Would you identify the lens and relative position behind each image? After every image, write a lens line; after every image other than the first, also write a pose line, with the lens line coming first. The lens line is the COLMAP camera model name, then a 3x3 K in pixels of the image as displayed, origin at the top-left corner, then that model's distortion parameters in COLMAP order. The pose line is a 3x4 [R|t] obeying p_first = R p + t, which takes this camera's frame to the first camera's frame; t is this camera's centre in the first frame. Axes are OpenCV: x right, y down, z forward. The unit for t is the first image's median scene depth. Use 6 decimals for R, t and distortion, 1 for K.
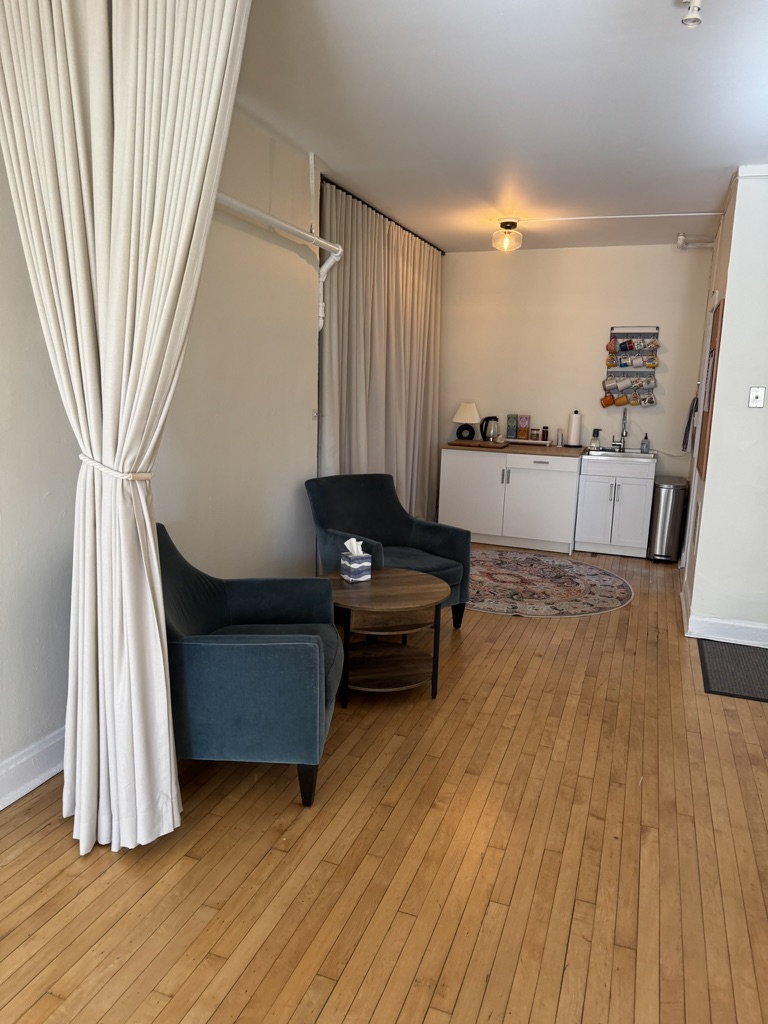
lens RADIAL K [[721.7, 0, 384.8], [0, 721.7, 509.5], [0, 0, 1]] dist [0.035937, -0.029109]
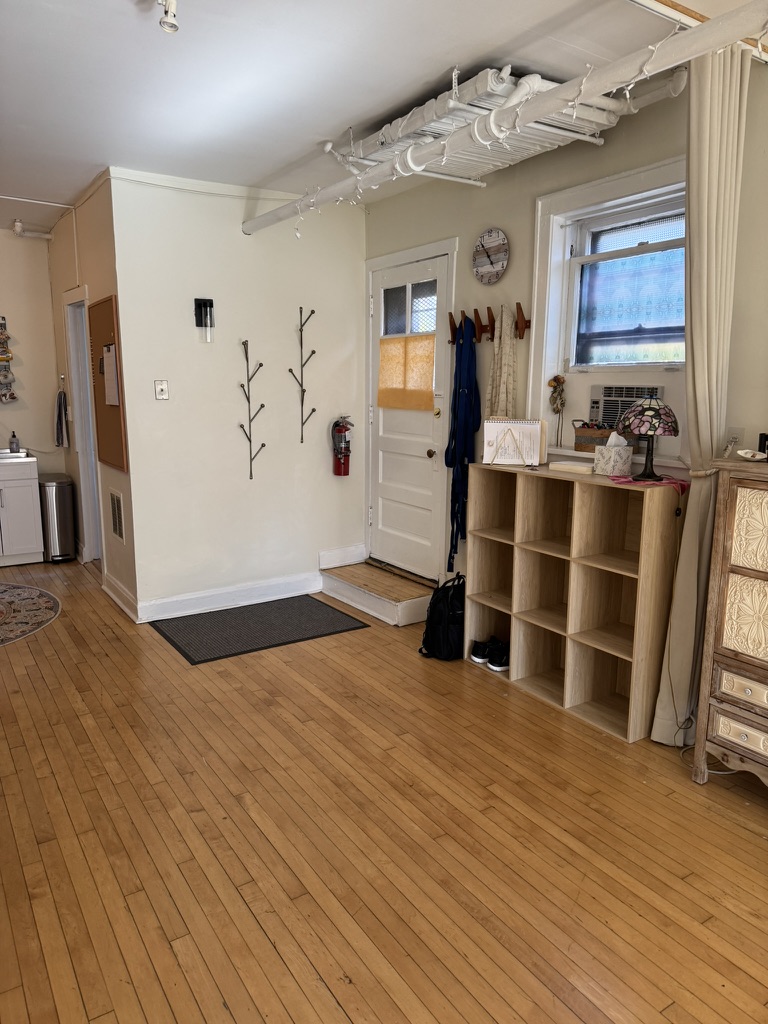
lens RADIAL K [[721.7, 0, 381.8], [0, 721.7, 514.3], [0, 0, 1]] dist [0.035937, -0.029109]
pose [[0.601466, -0.173026, 0.779936, -0.170434], [0.159372, 0.982628, 0.095089, -0.022677], [-0.782841, 0.067107, 0.618593, 0.093531]]
